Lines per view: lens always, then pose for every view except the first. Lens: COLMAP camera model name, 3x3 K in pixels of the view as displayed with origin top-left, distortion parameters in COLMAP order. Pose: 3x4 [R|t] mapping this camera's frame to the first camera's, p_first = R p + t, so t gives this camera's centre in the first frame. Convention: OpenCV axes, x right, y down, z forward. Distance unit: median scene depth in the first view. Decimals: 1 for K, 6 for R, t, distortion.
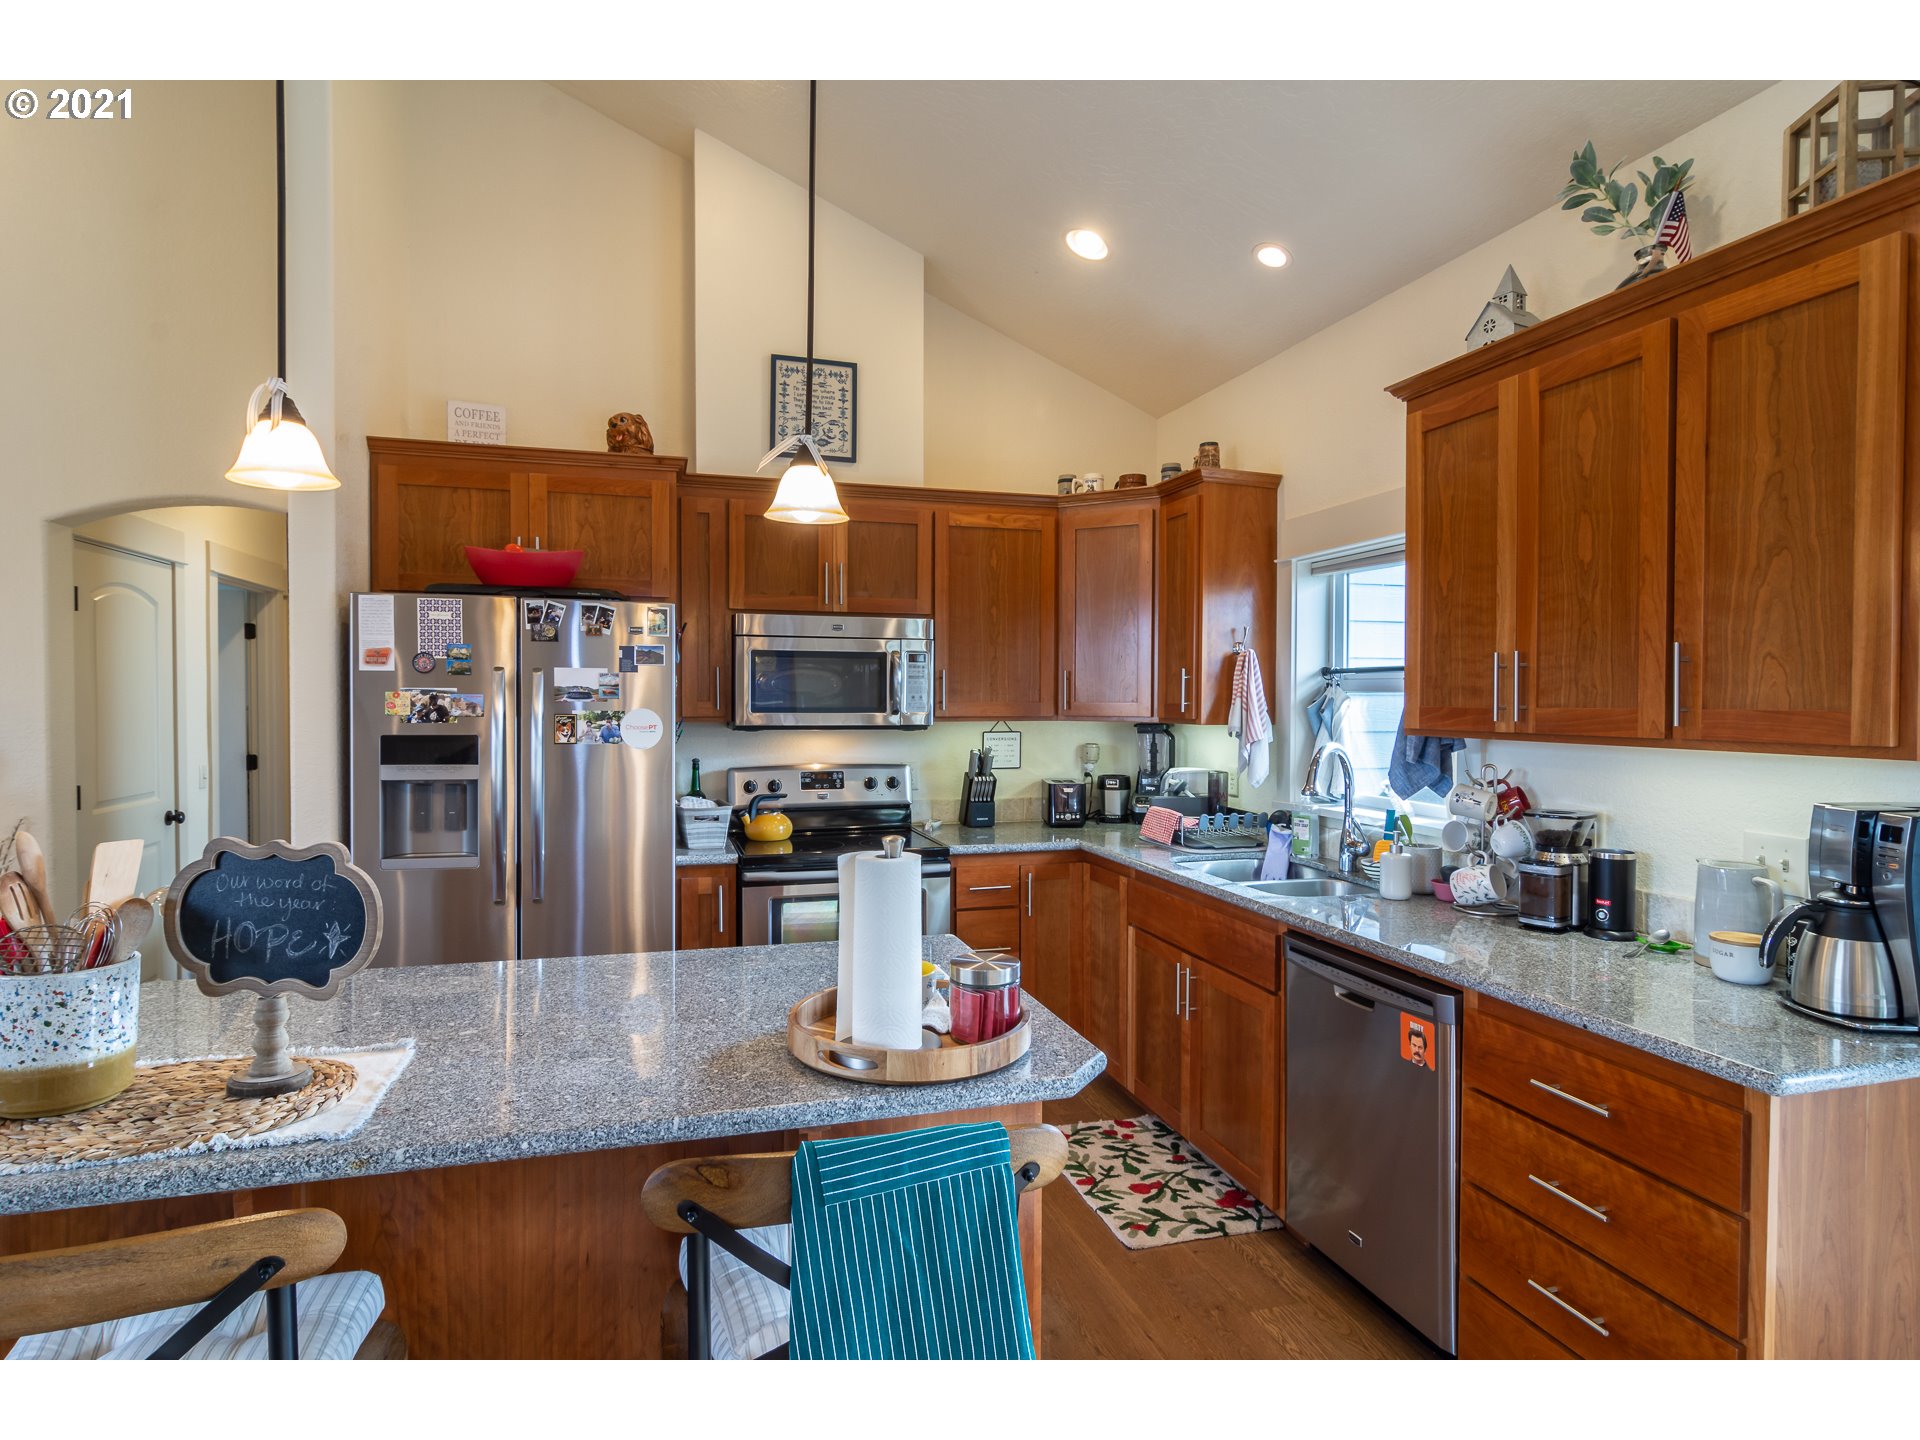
lens RADIAL K [[1026.7, 0, 952.0], [0, 1026.7, 700.6], [0, 0, 1]] dist [-0.000499, 0.001666]
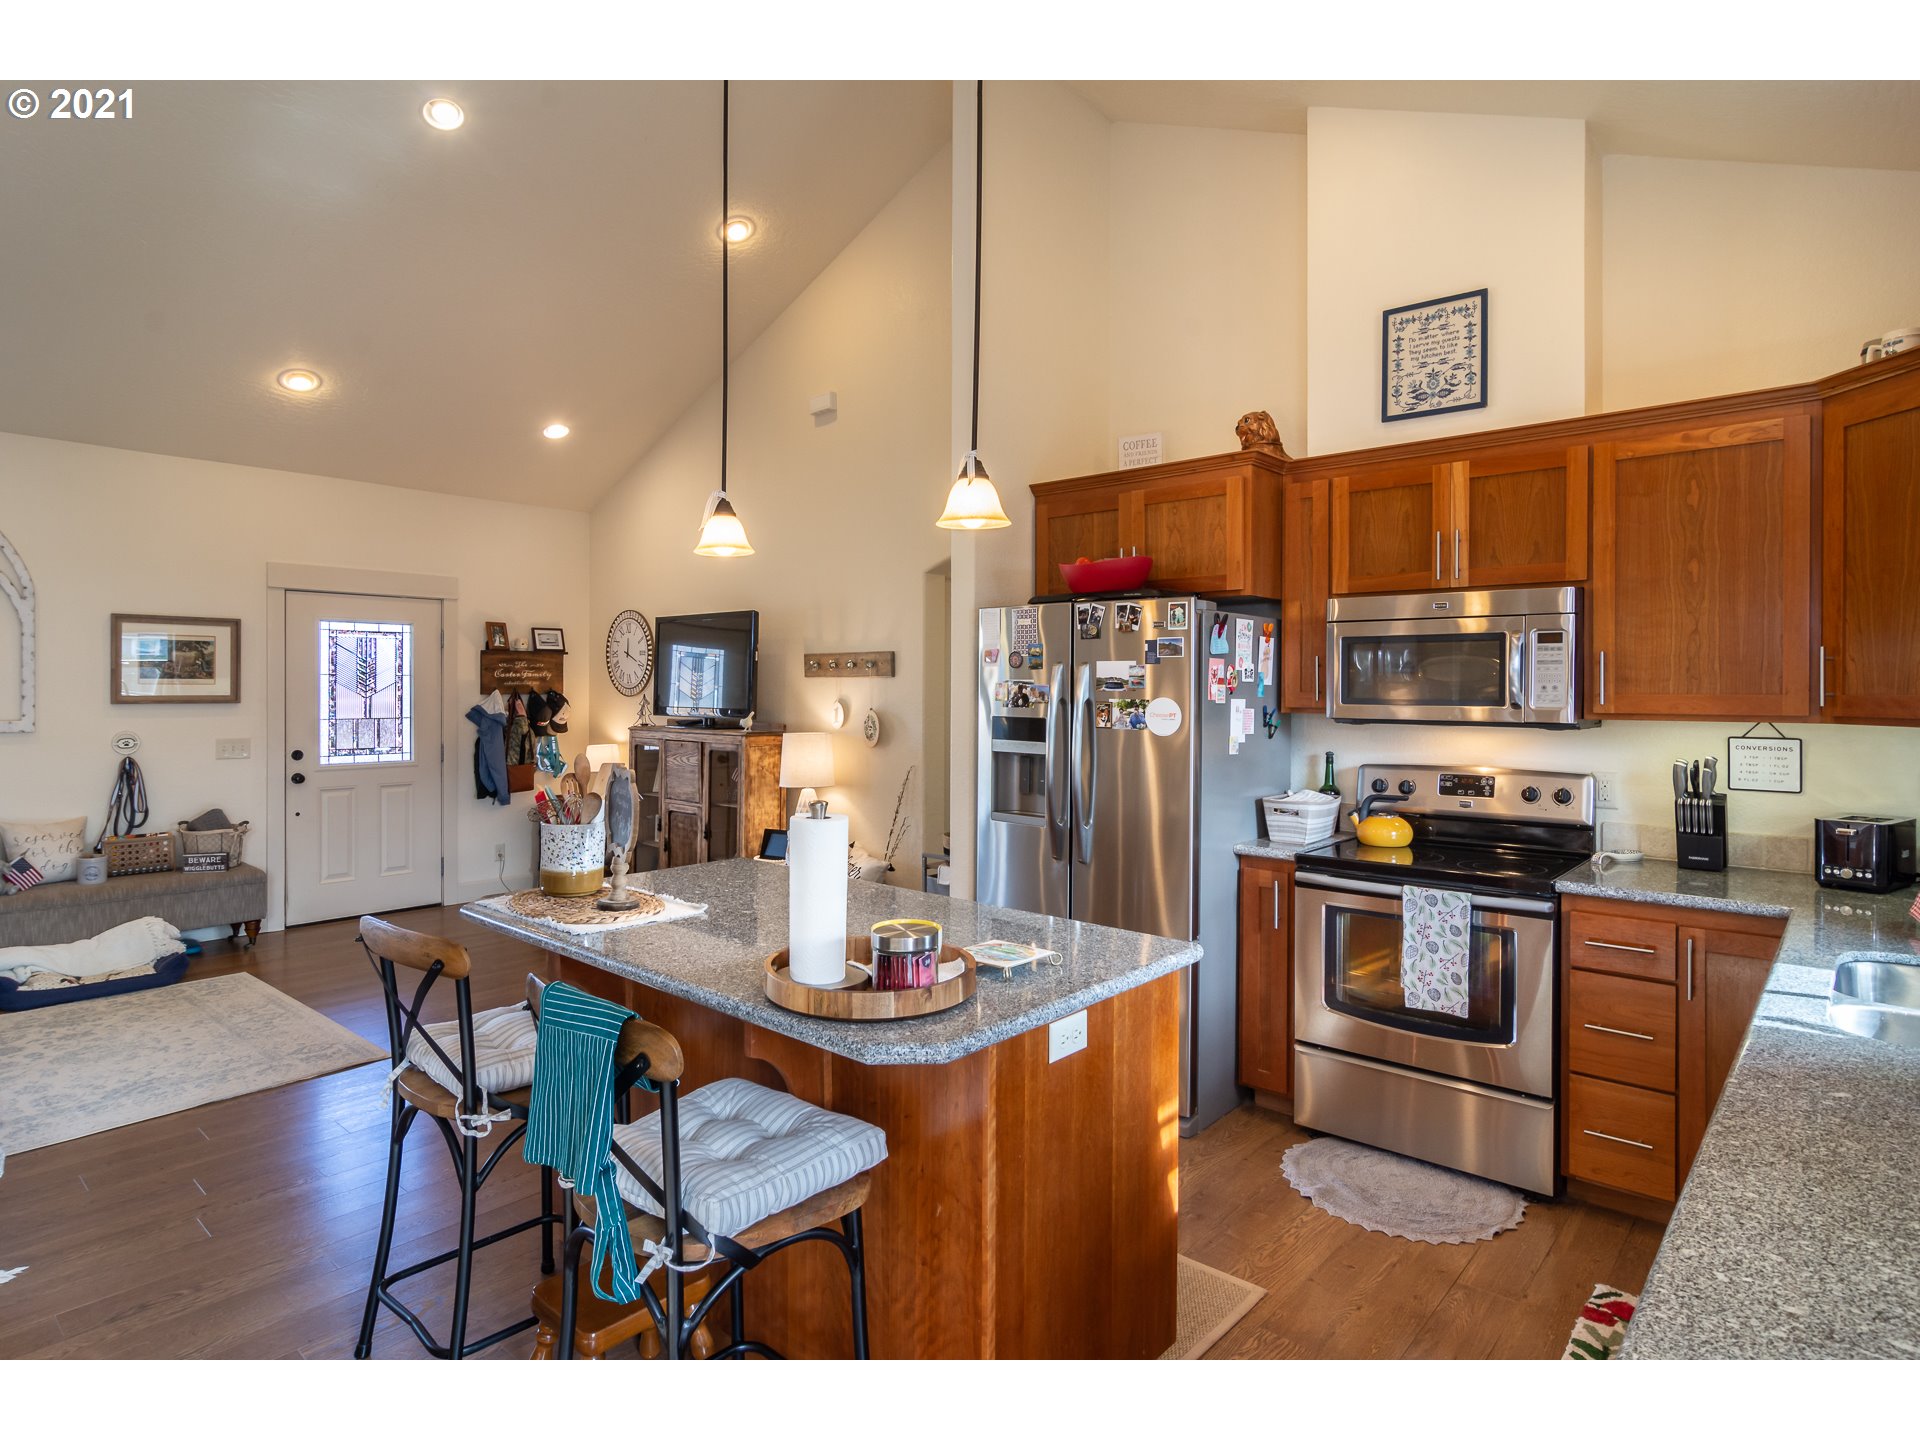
lens RADIAL K [[1045.2, 0, 954.5], [0, 1045.2, 677.9], [0, 0, 1]] dist [0.001270, 0.001460]
pose [[0.529849, -0.008265, -0.848052, 0.408491], [-0.004904, 0.999906, -0.012809, 0.001680], [0.848078, 0.010945, 0.529759, 0.190899]]
